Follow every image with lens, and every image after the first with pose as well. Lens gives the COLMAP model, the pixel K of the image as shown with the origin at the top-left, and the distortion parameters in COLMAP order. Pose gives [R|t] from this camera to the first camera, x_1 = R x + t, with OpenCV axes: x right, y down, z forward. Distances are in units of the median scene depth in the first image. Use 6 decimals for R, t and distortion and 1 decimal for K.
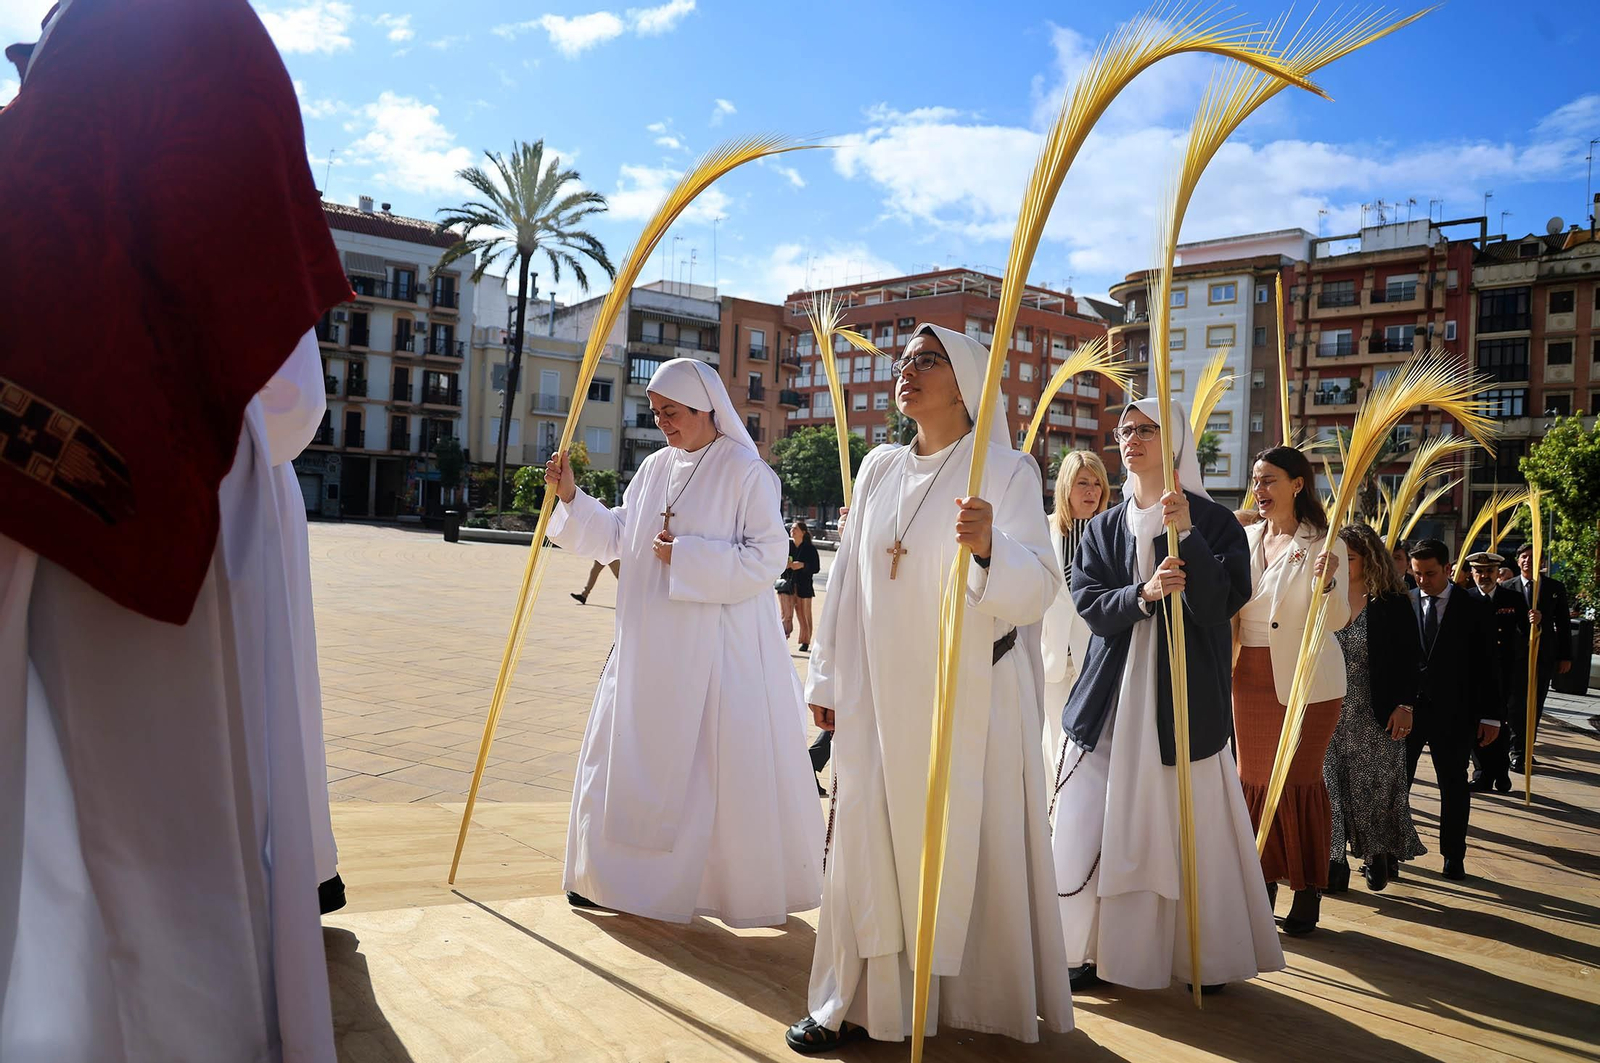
lens RADIAL K [[1086.0, 0, 800.0], [0, 1086.0, 531.5], [0, 0, 1]] dist [-0.094105, 0.062256]
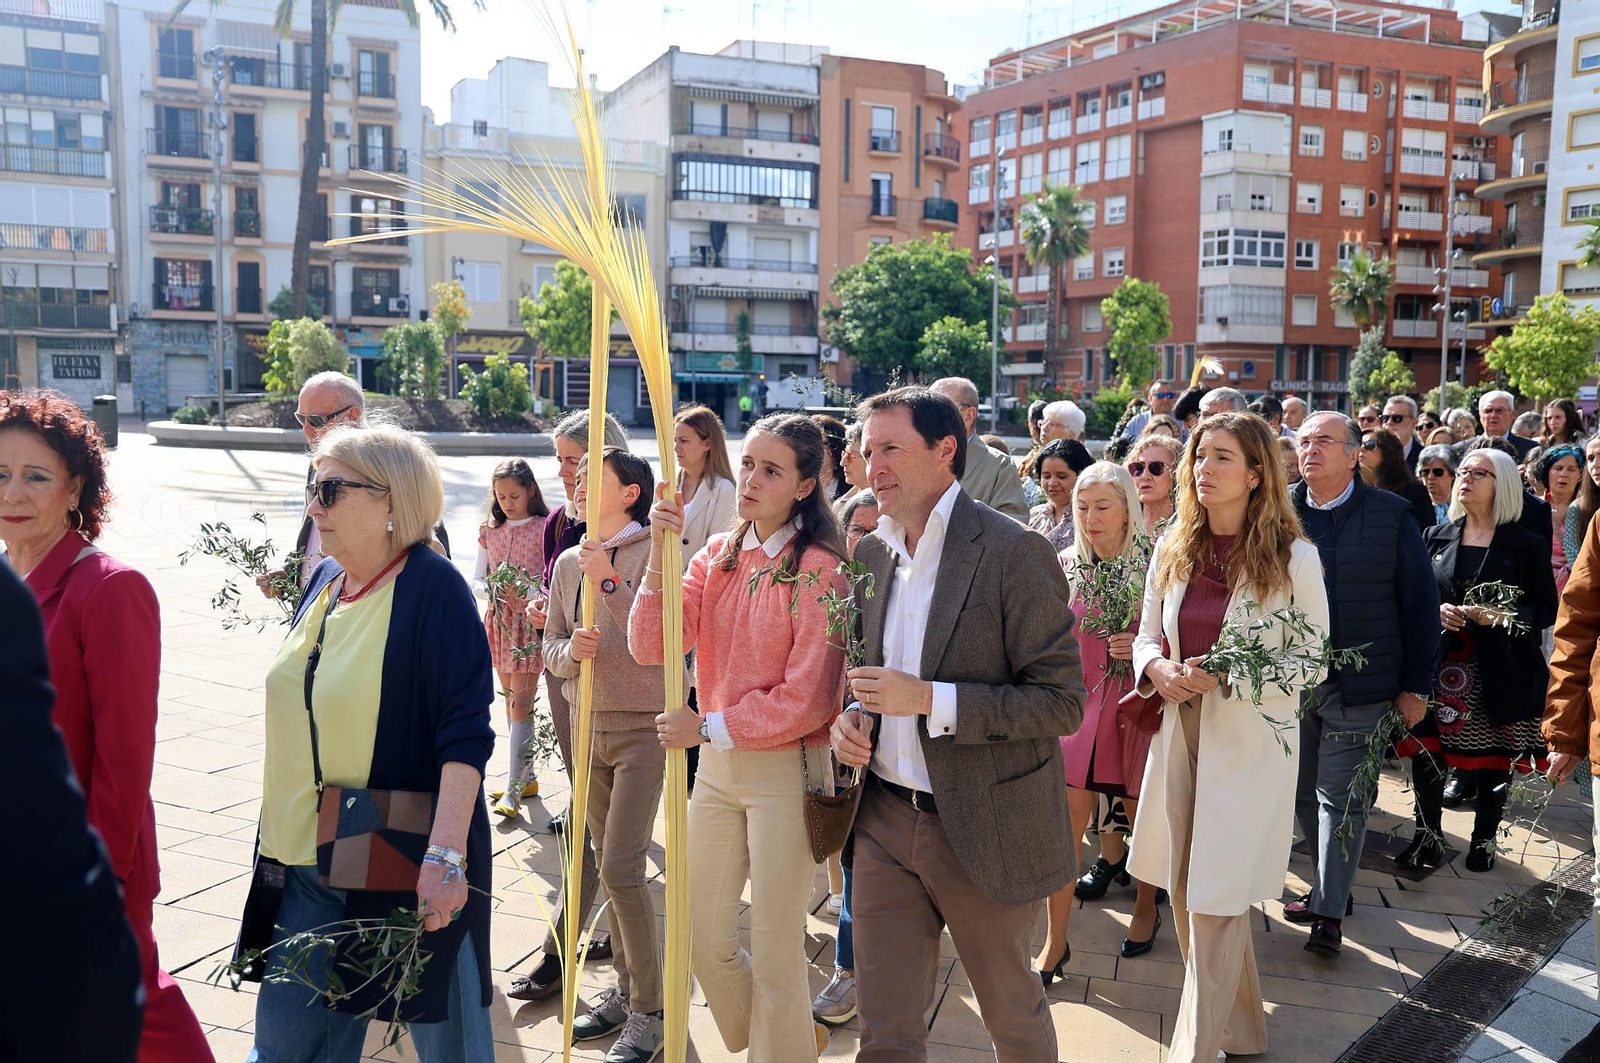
lens RADIAL K [[1446.3, 0, 800.0], [0, 1446.3, 531.5], [0, 0, 1]] dist [-0.025249, 0.115800]
pose [[0.971823, -0.013434, -0.235329, 0.116237], [0.030485, 0.997153, 0.068967, 0.005934], [0.233732, -0.074198, 0.969466, 0.143031]]
